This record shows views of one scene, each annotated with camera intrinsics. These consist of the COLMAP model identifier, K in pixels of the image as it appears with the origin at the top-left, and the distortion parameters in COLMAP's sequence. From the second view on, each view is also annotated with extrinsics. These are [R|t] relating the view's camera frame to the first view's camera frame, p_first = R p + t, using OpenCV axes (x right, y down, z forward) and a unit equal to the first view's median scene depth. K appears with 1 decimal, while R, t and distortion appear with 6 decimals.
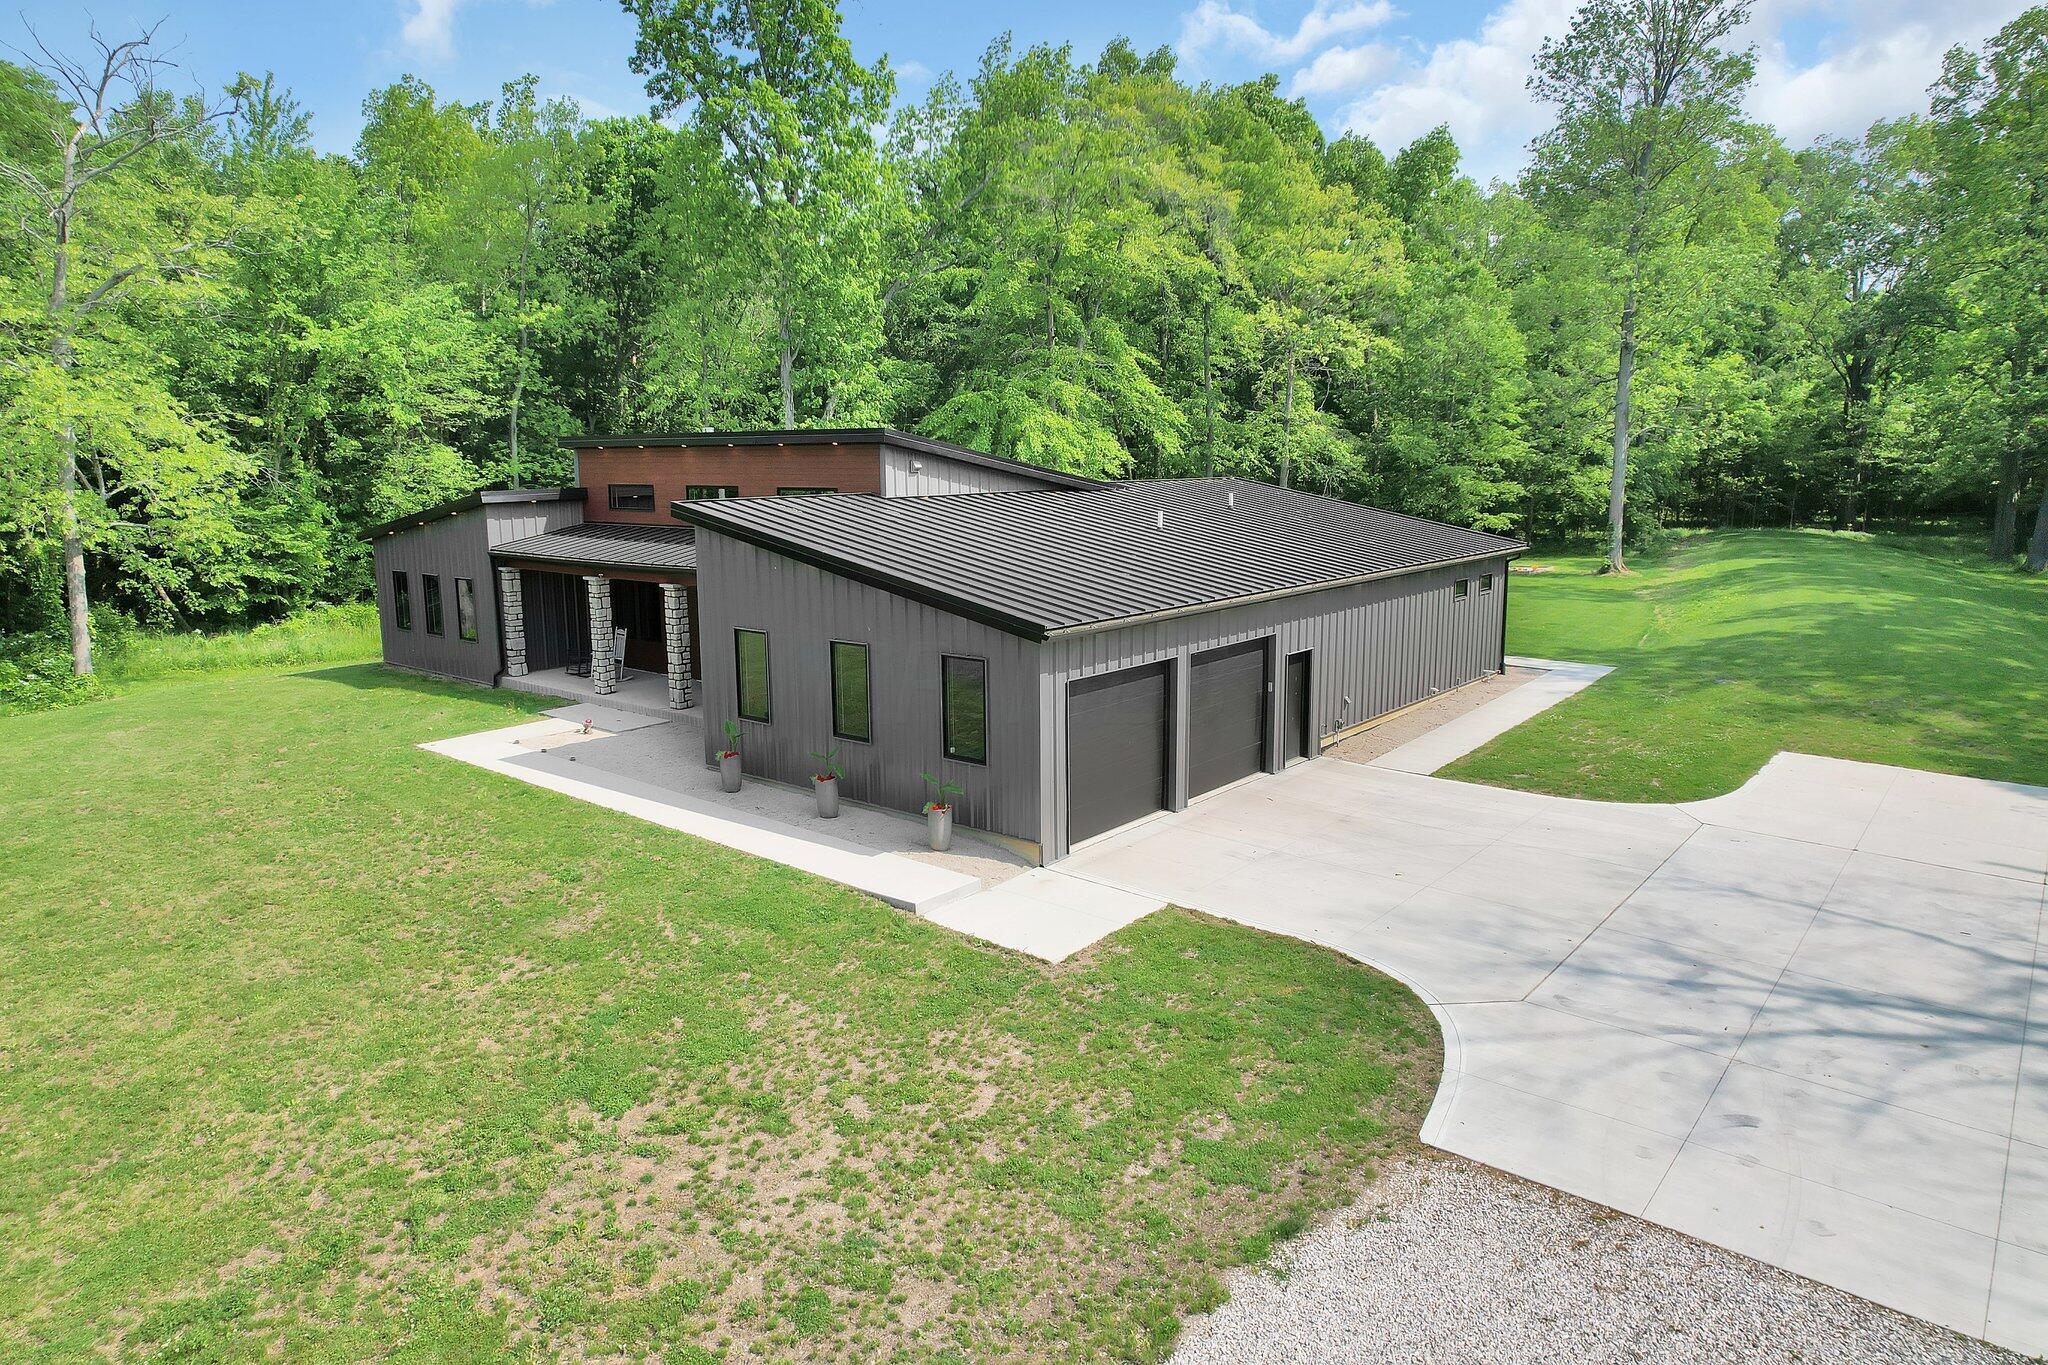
lens RADIAL K [[1301.0, 0, 1012.0], [0, 1301.0, 684.5], [0, 0, 1]] dist [-0.060697, 0.045896]
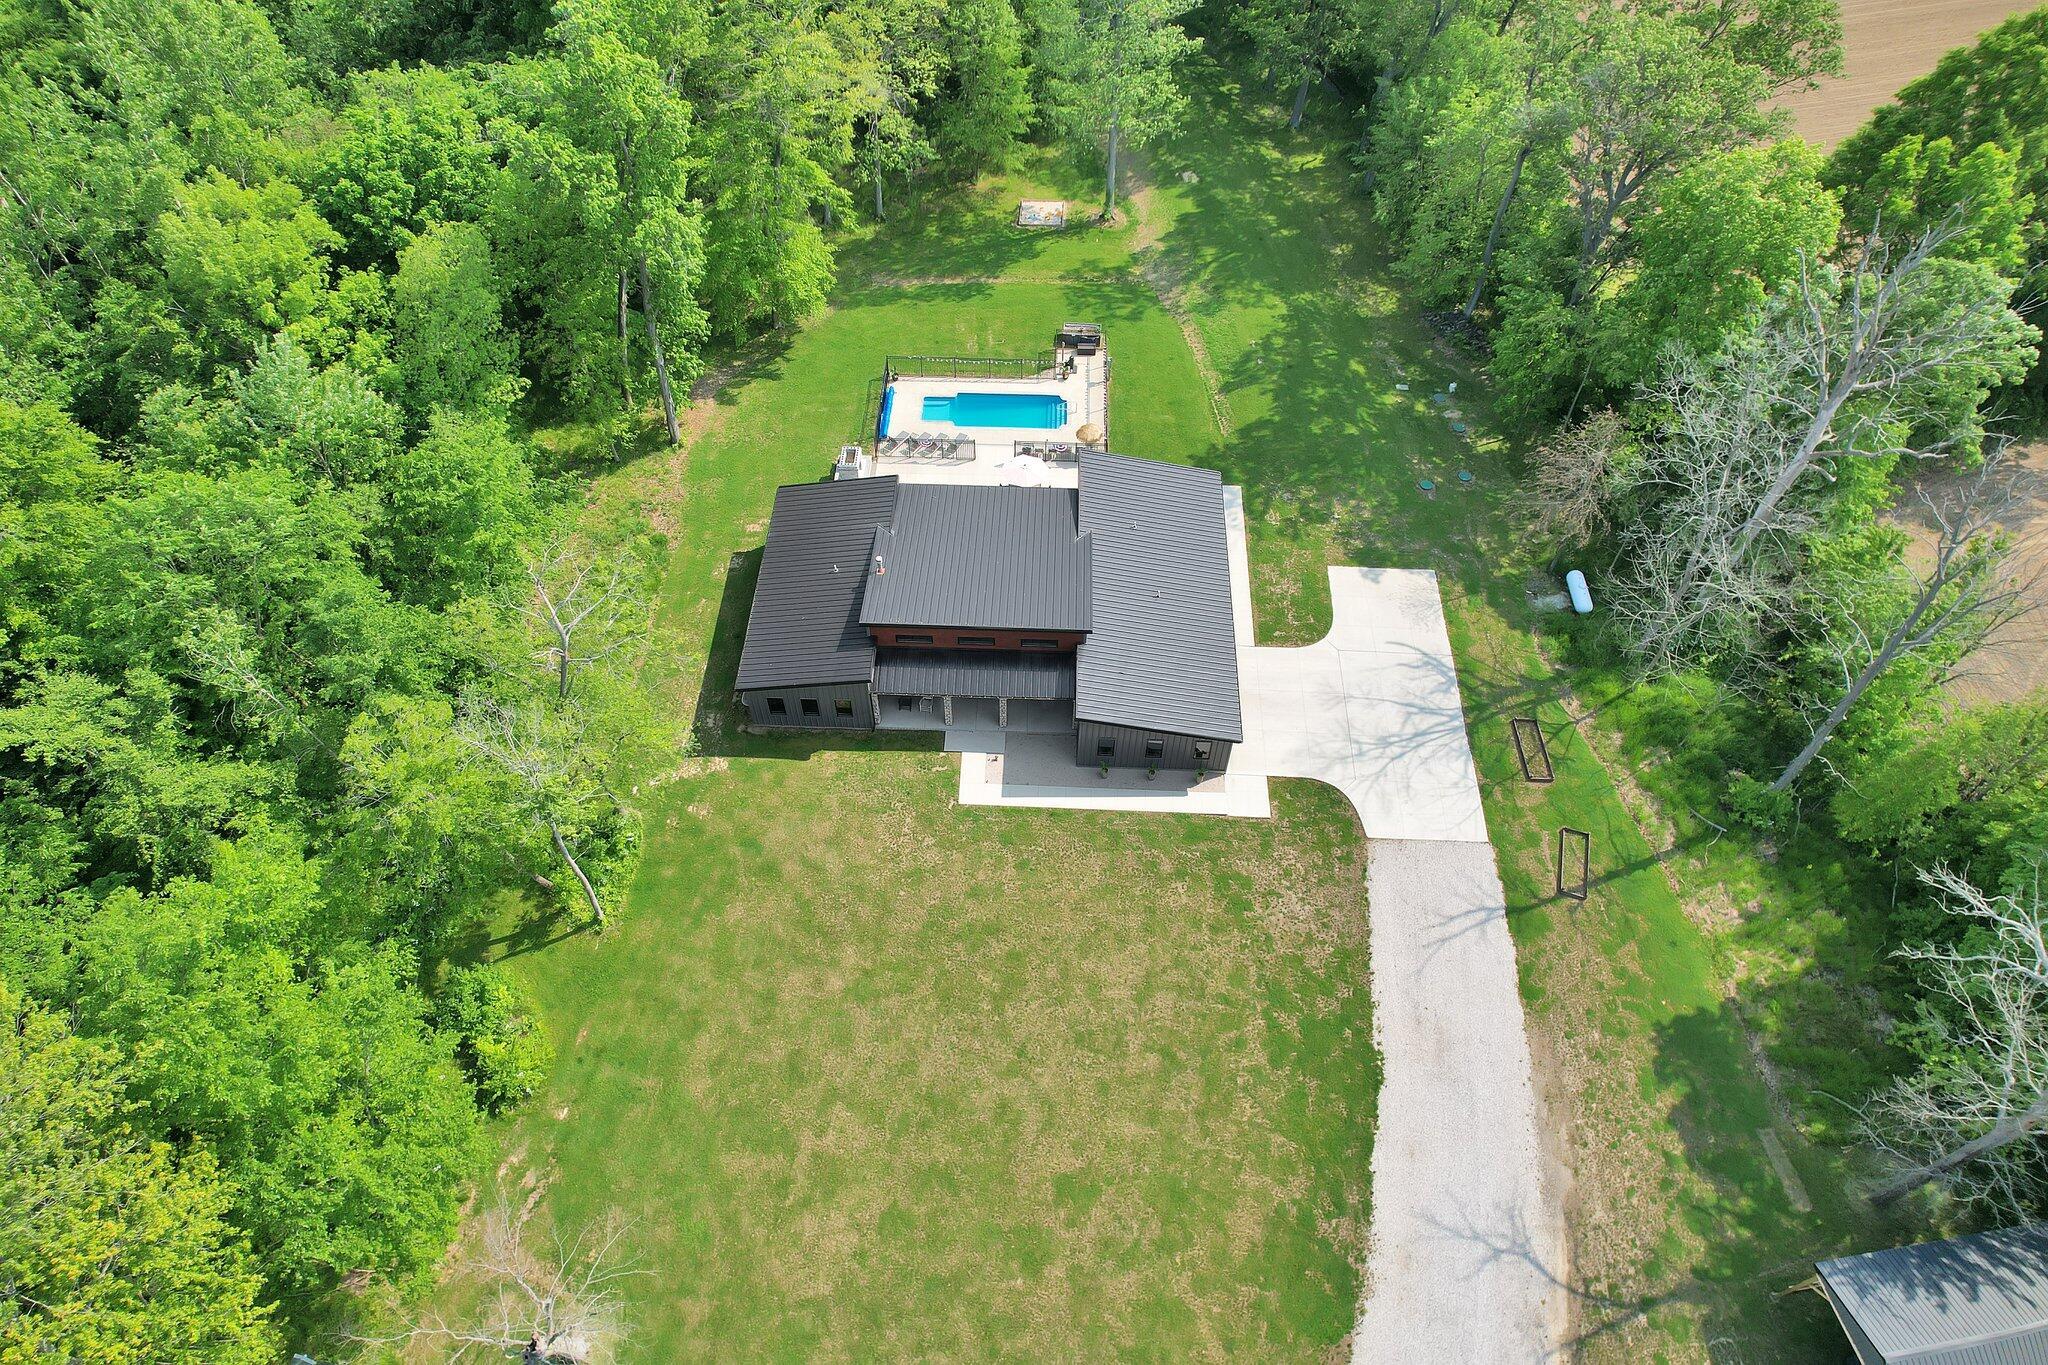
lens RADIAL K [[1301.0, 0, 1010.1], [0, 1301.0, 679.6], [0, 0, 1]] dist [-0.060697, 0.045896]
pose [[0.790839, -0.486118, 0.371837, -2.040681], [0.103998, 0.705455, 0.701083, -3.234476], [-0.603123, -0.515774, 0.608457, -0.872037]]
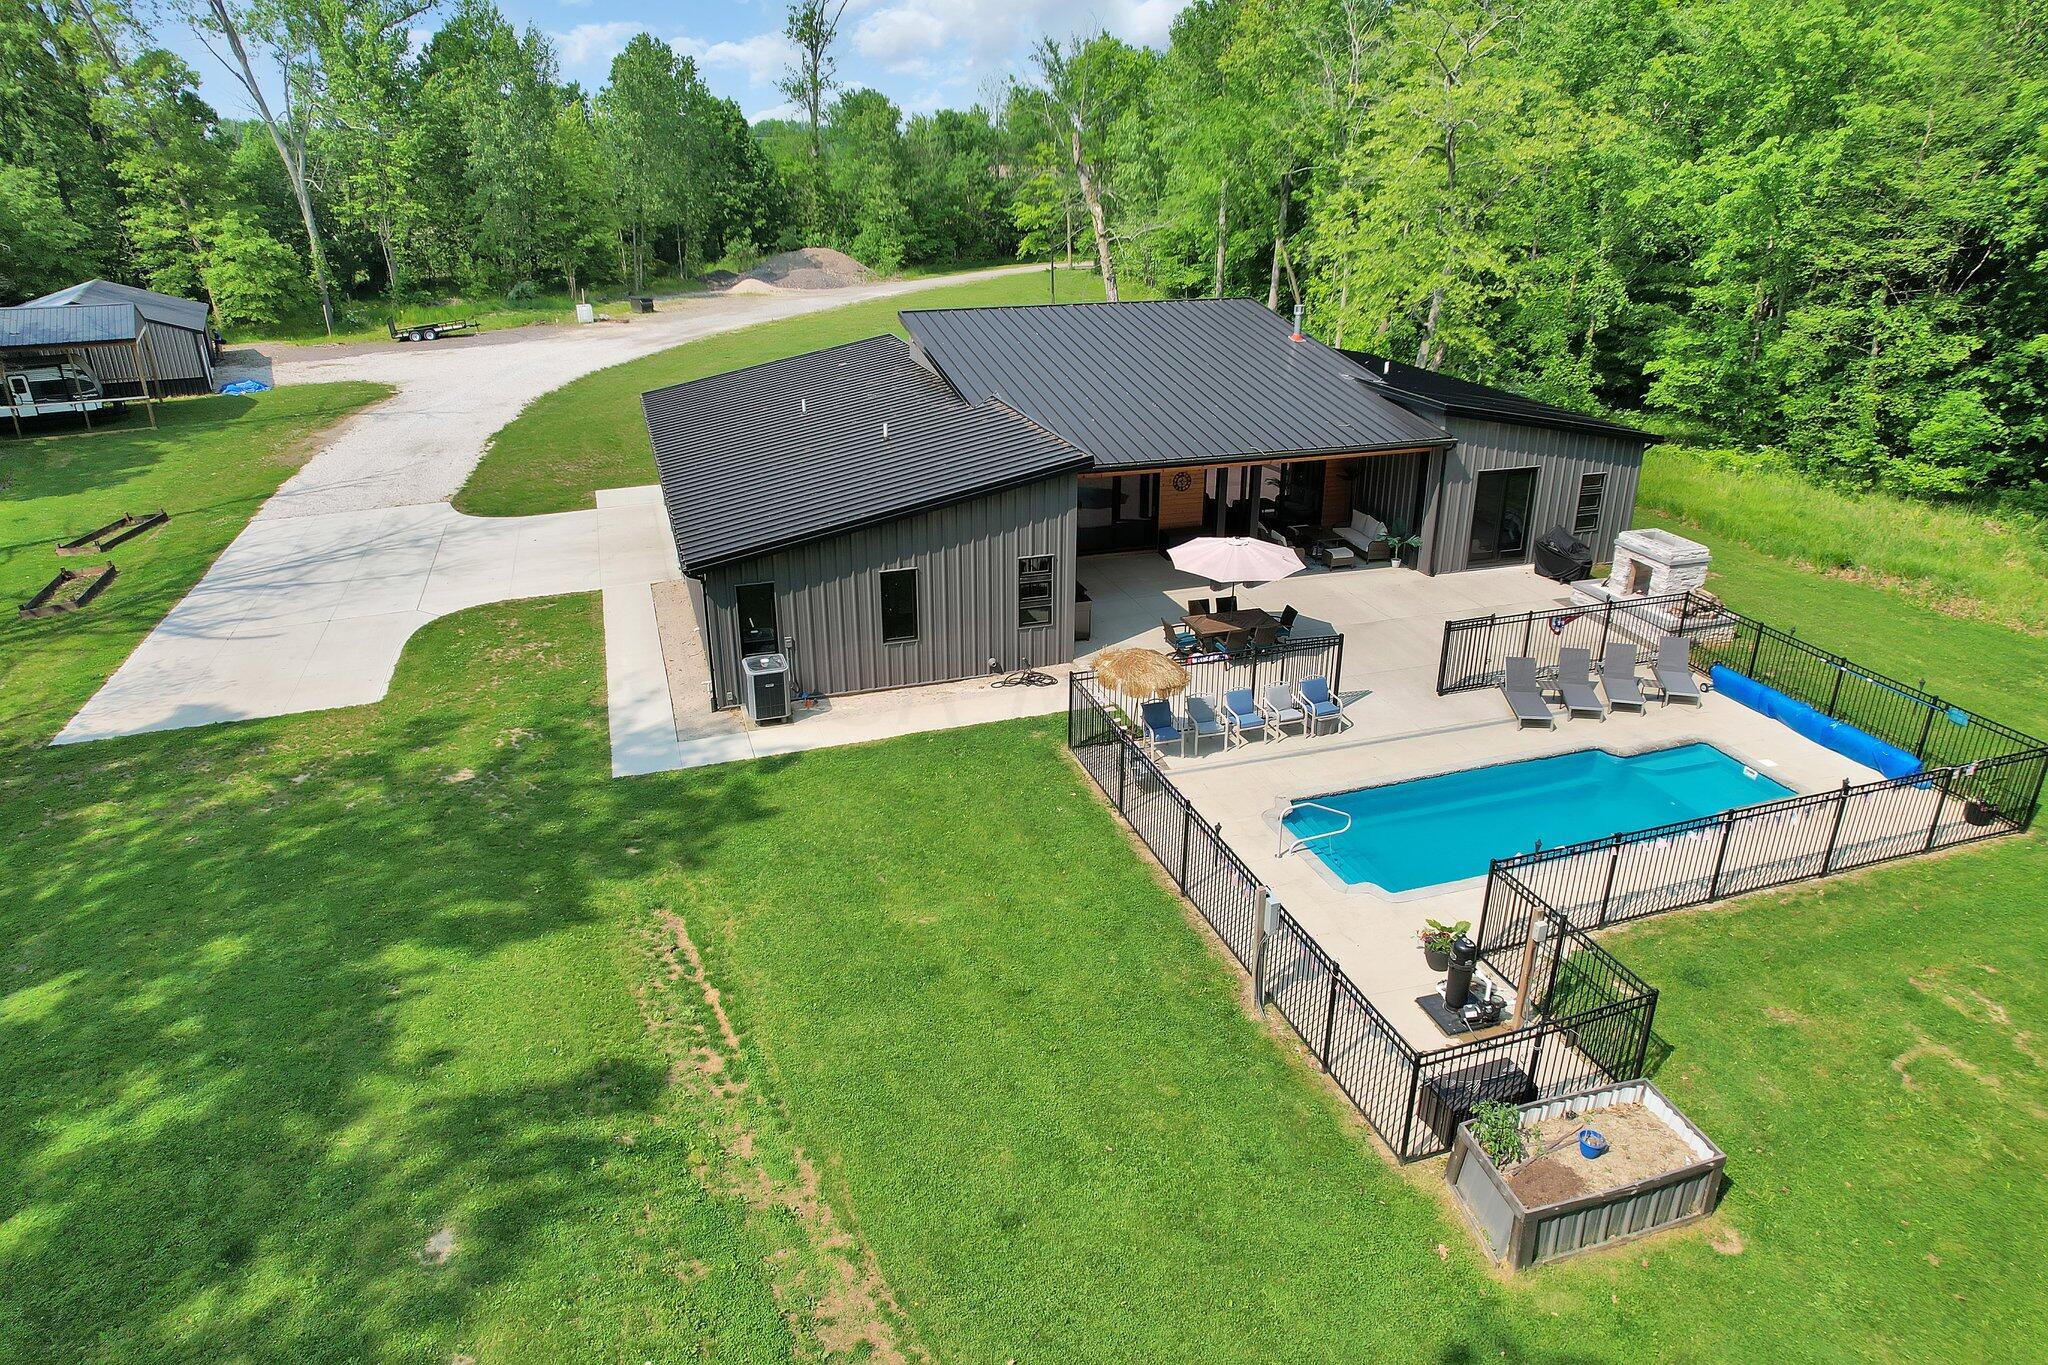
lens RADIAL K [[1301.0, 0, 1017.1], [0, 1301.0, 677.5], [0, 0, 1]] dist [-0.060697, 0.045896]
pose [[-0.531550, 0.324711, -0.782315, 1.944417], [-0.145134, 0.875027, 0.461805, -0.909782], [0.834500, 0.359013, -0.417994, 3.169860]]
